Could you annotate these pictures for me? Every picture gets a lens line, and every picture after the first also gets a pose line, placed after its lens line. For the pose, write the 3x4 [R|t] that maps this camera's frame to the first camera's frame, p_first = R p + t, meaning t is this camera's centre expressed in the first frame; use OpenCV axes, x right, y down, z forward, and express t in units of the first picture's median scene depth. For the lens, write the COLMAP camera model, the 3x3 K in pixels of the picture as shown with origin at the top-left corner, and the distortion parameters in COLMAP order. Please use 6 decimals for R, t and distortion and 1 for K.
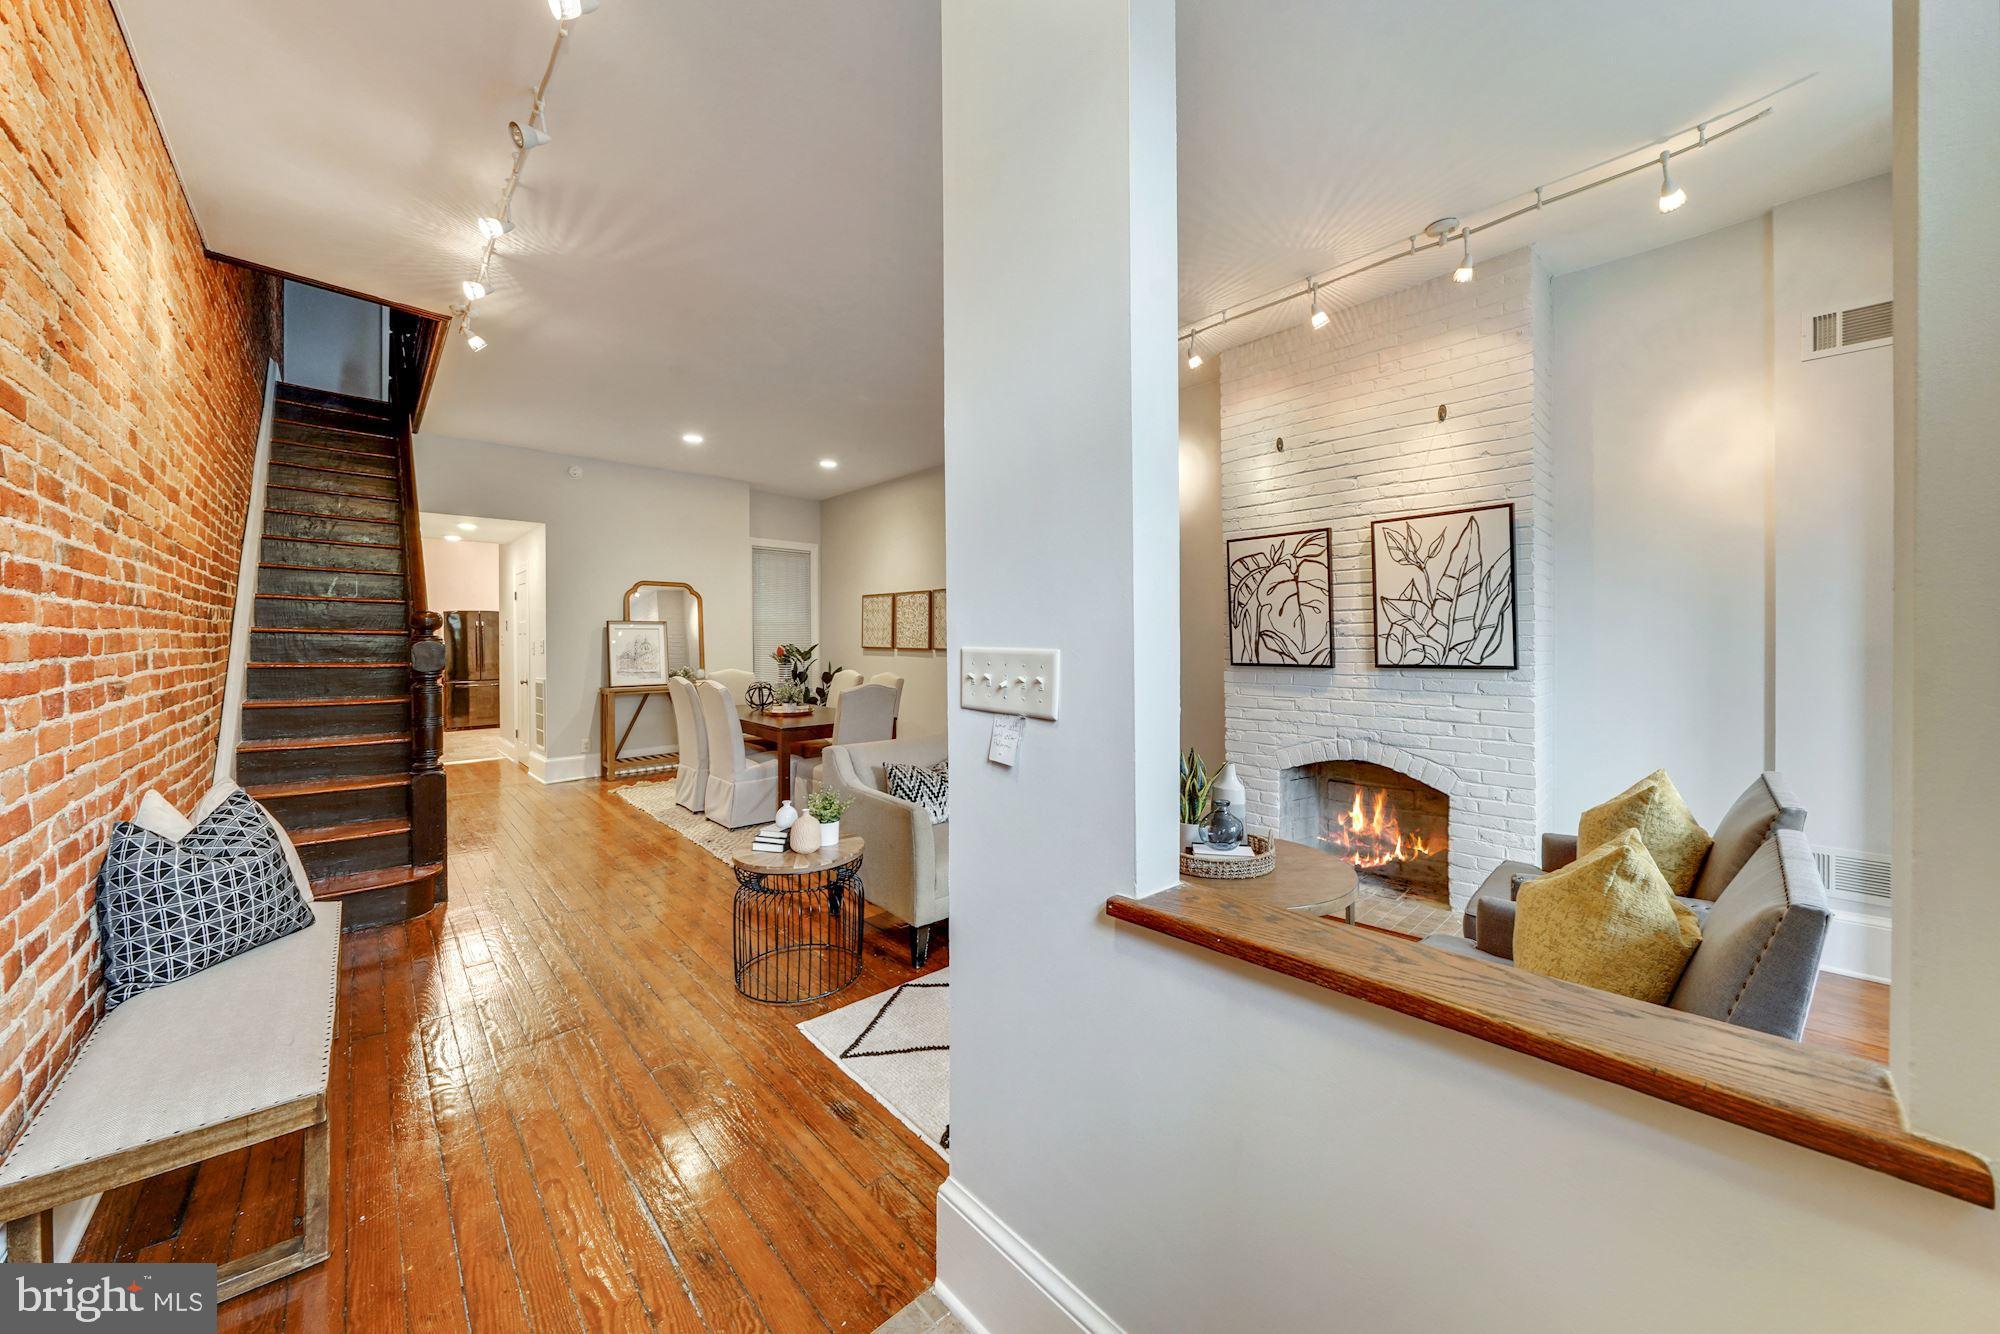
lens RADIAL K [[693.5, 0, 1001.0], [0, 693.5, 641.9], [0, 0, 1]] dist [-0.001952, -0.000286]
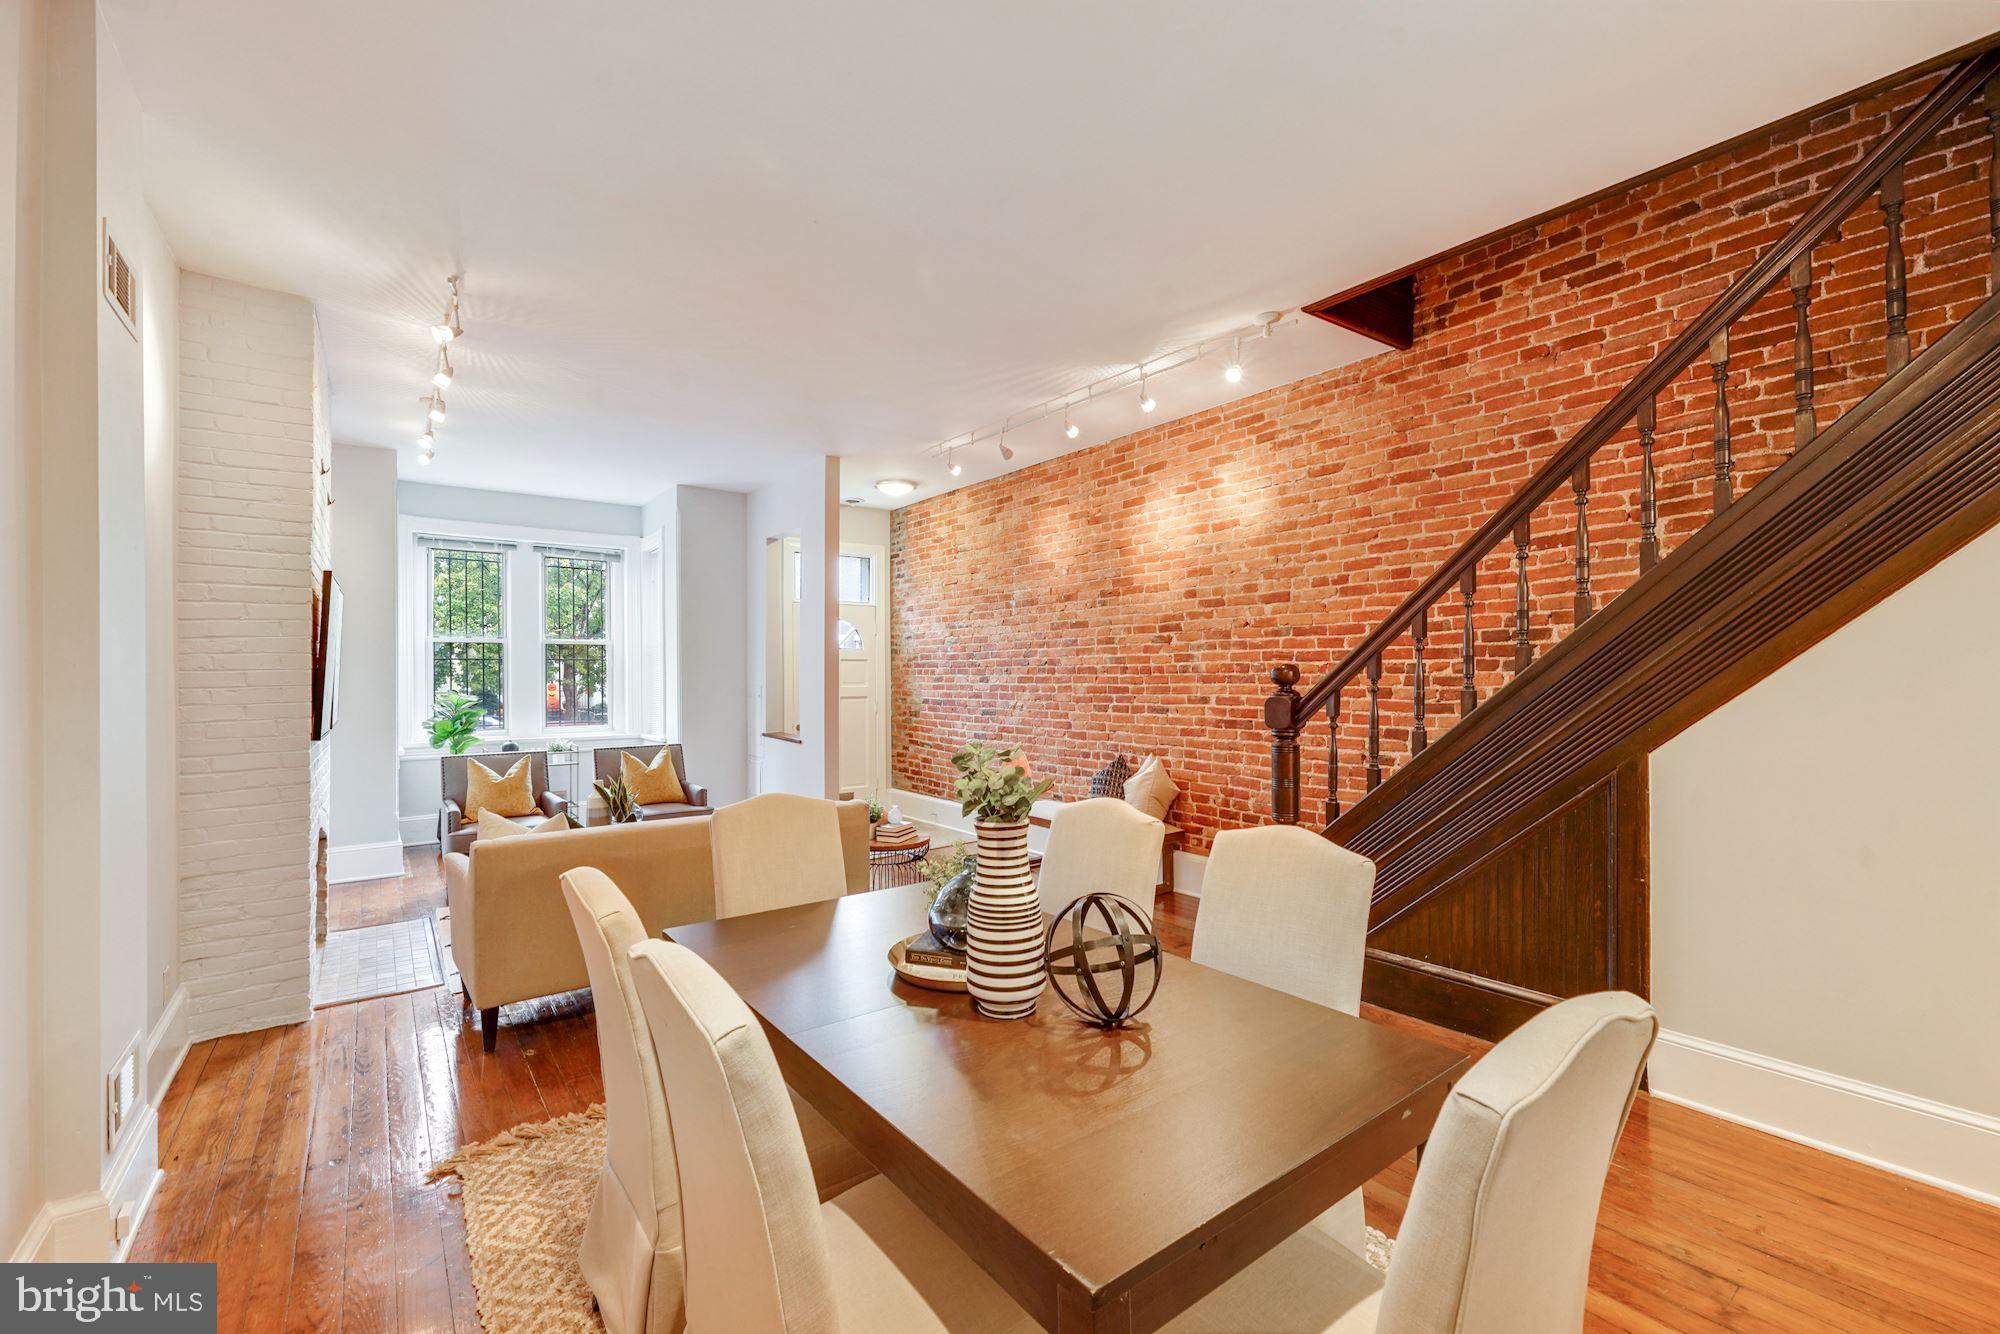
lens RADIAL K [[838.7, 0, 1002.6], [0, 838.7, 671.1], [0, 0, 1]] dist [0.001660, -0.000589]
pose [[-0.992769, 0.010233, 0.119604, -0.544255], [0.010606, 0.999941, 0.002482, -0.037828], [-0.119572, 0.003733, -0.992819, 1.985910]]
